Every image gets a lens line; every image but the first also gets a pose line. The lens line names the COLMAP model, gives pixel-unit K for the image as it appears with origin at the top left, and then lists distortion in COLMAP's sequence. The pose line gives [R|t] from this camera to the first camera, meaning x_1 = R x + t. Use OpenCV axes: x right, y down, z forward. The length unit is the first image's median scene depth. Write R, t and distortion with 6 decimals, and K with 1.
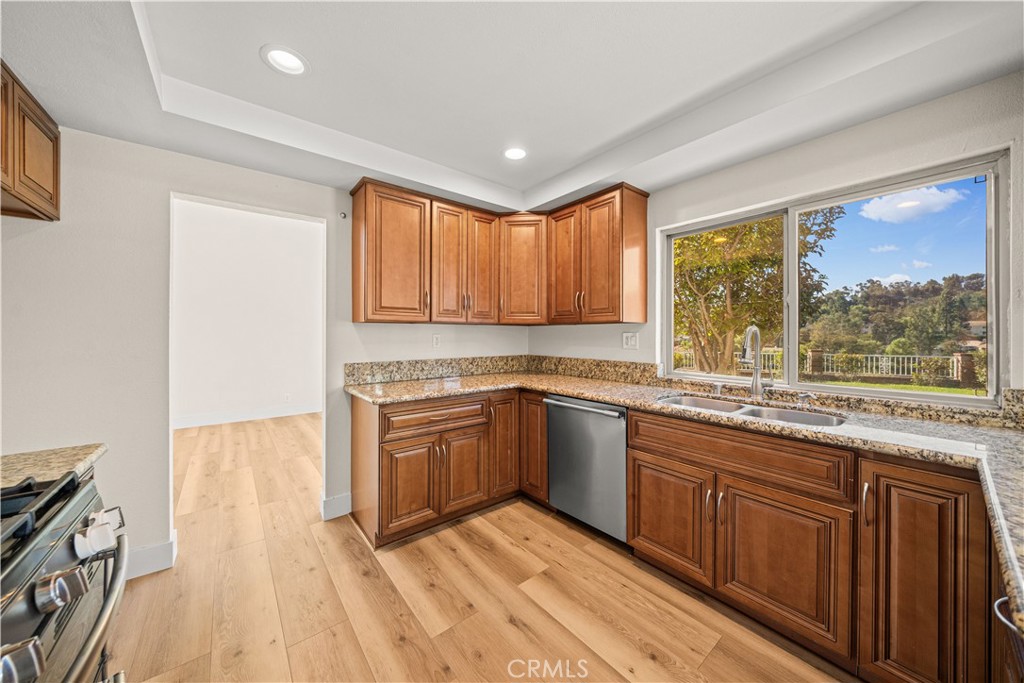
lens RADIAL K [[350.6, 0, 507.1], [0, 350.6, 337.3], [0, 0, 1]] dist [-0.005624, -0.000022]
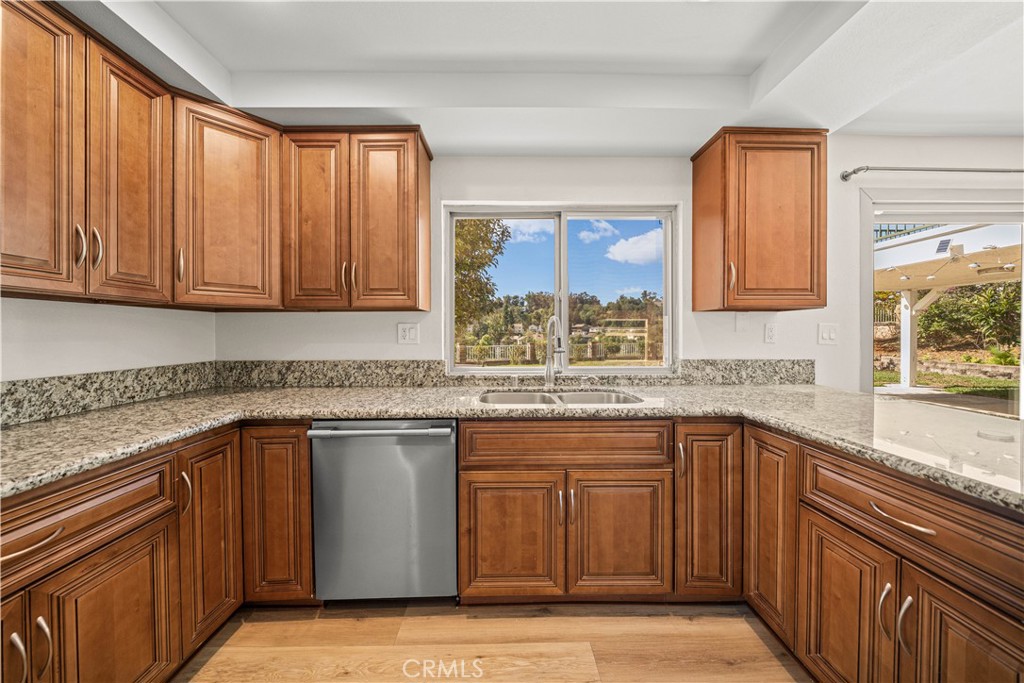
lens RADIAL K [[350.6, 0, 507.1], [0, 350.6, 337.3], [0, 0, 1]] dist [-0.005624, -0.000022]
pose [[0.613533, -0.014331, 0.789539, -0.149509], [0.010771, 0.999894, 0.009779, 0.013539], [-0.789596, 0.002505, 0.613622, 0.353444]]
